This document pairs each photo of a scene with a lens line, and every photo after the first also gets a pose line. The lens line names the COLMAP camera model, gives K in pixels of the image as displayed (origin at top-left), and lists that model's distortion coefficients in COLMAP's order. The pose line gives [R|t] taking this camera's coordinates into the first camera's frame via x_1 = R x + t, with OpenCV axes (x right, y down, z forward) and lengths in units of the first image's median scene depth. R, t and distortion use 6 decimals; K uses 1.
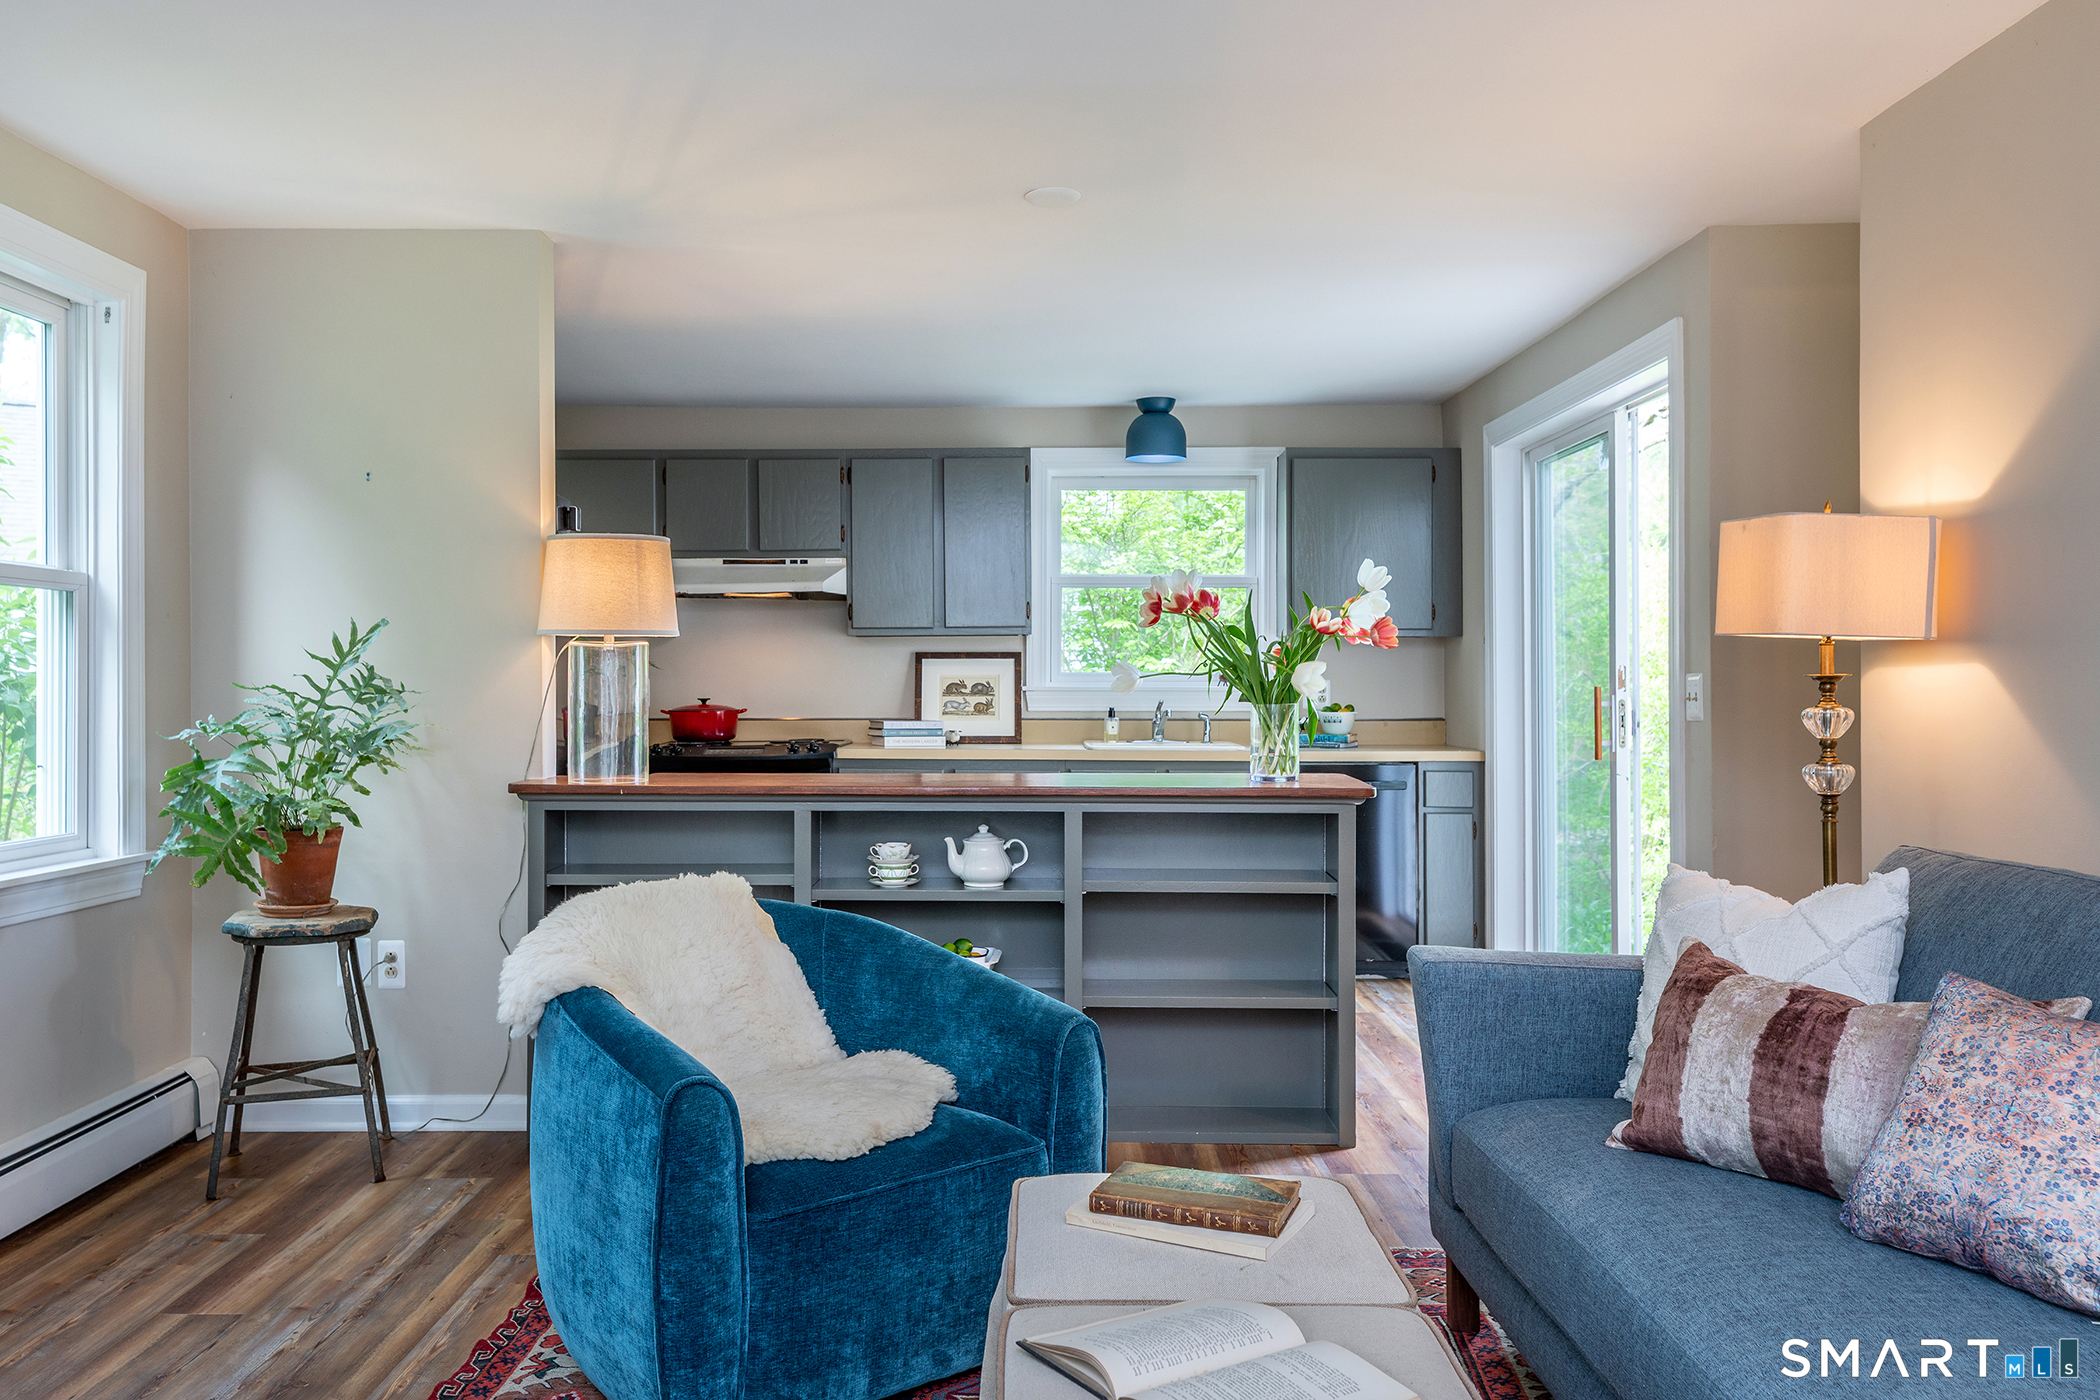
lens RADIAL K [[1557.8, 0, 987.2], [0, 1557.8, 683.4], [0, 0, 1]] dist [0.027017, -0.024406]
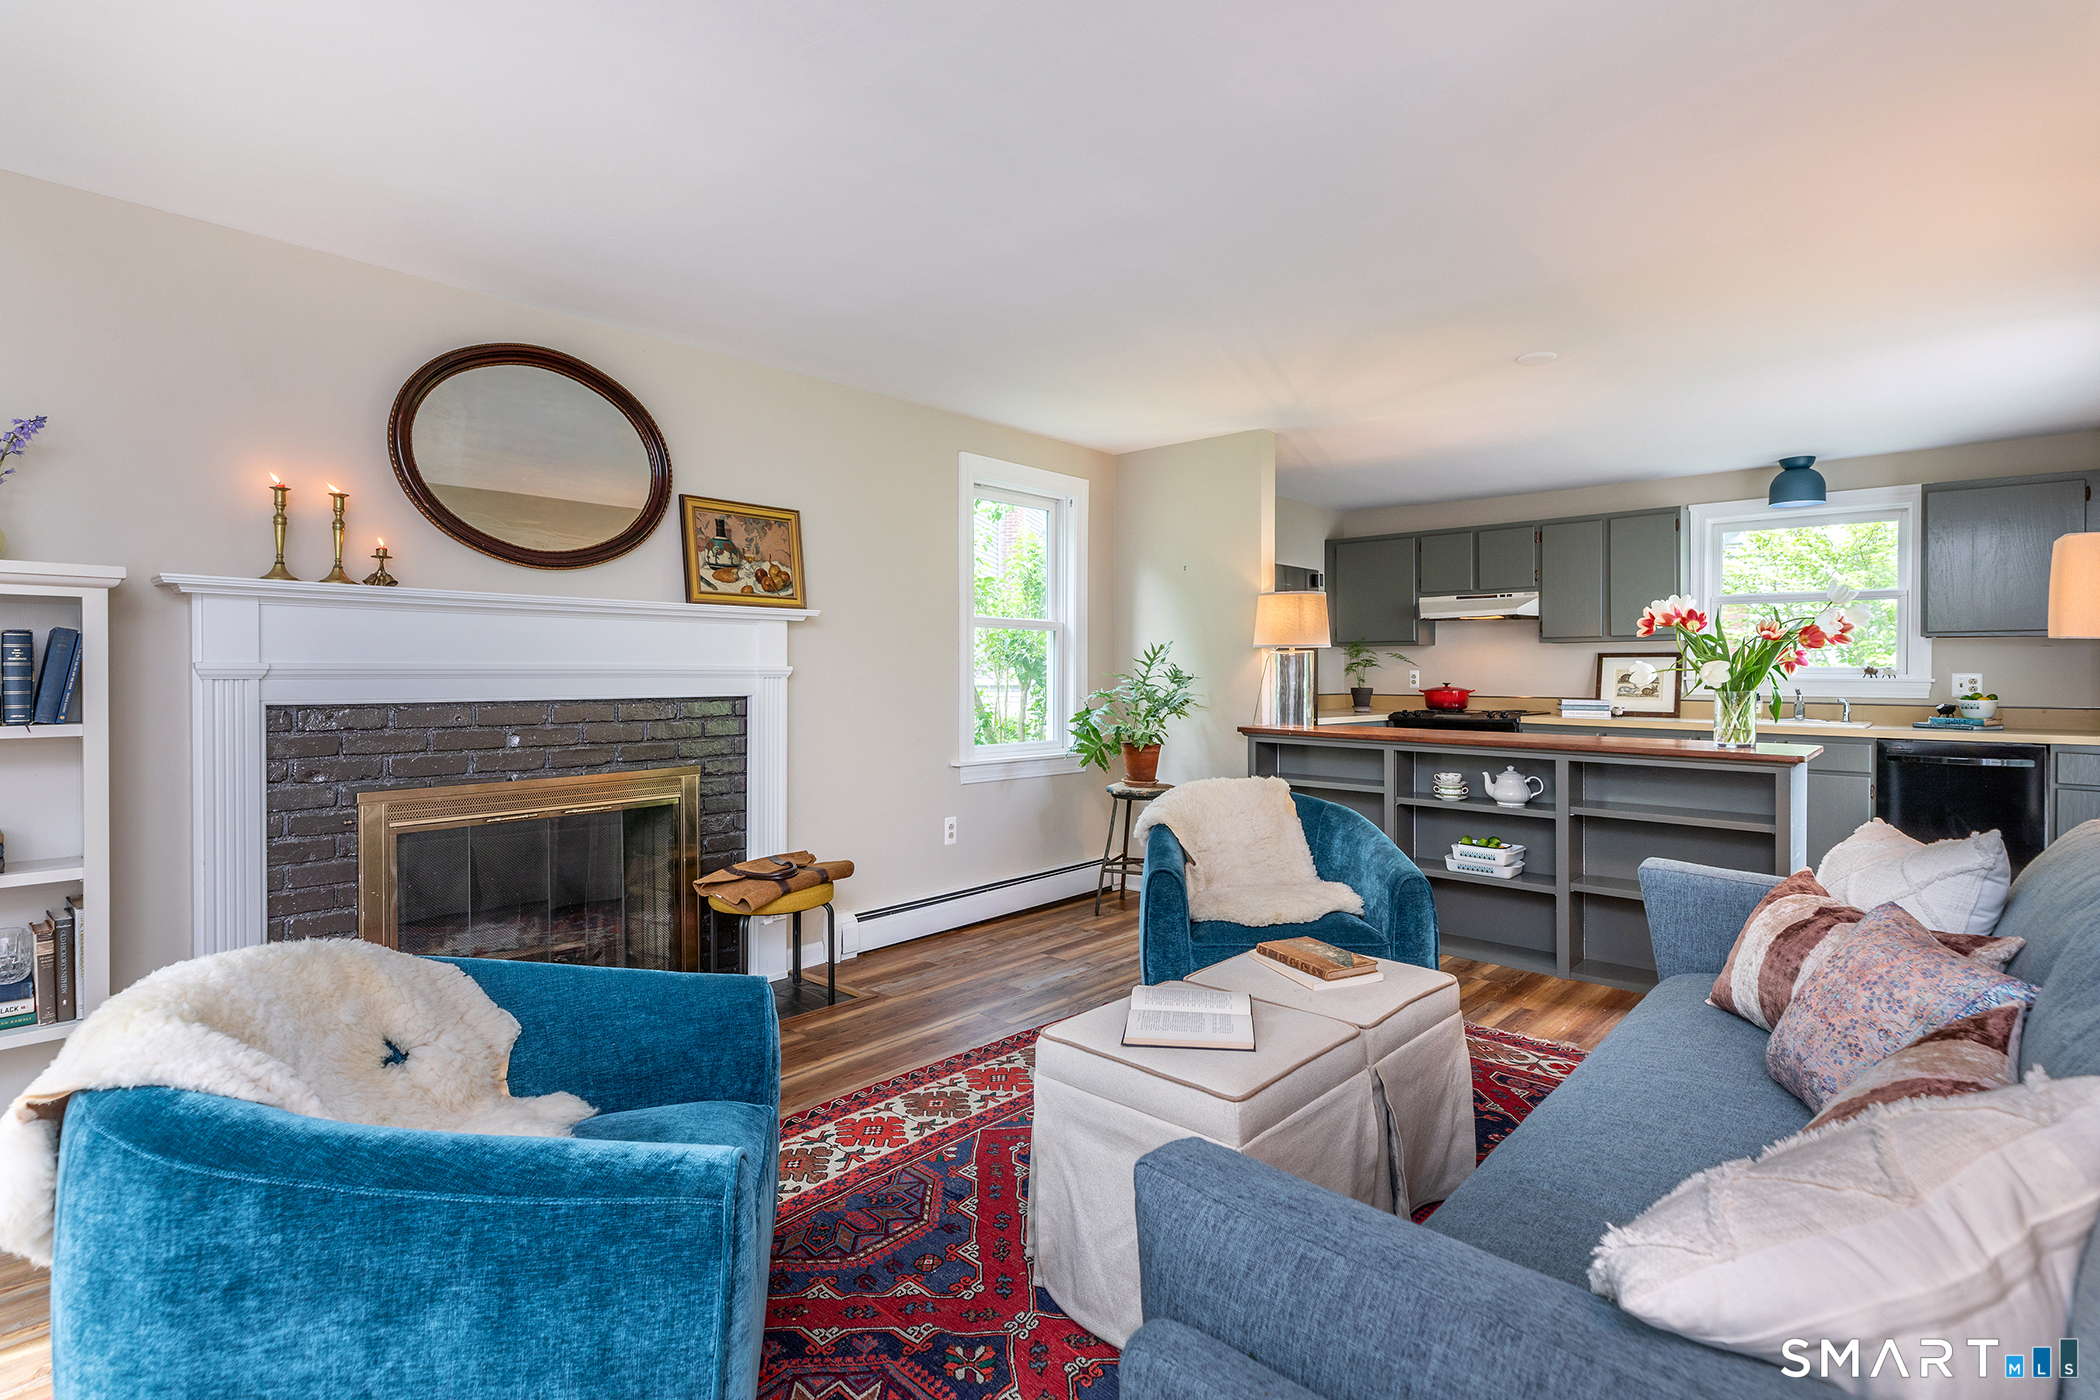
lens RADIAL K [[941.6, 0, 1047.8], [0, 941.6, 682.2], [0, 0, 1]] dist [-0.004071, -0.000956]
pose [[0.764811, 0.009665, -0.644182, 0.229708], [-0.003293, 0.999933, 0.011093, -0.001554], [0.644246, -0.006363, 0.764792, -0.016656]]
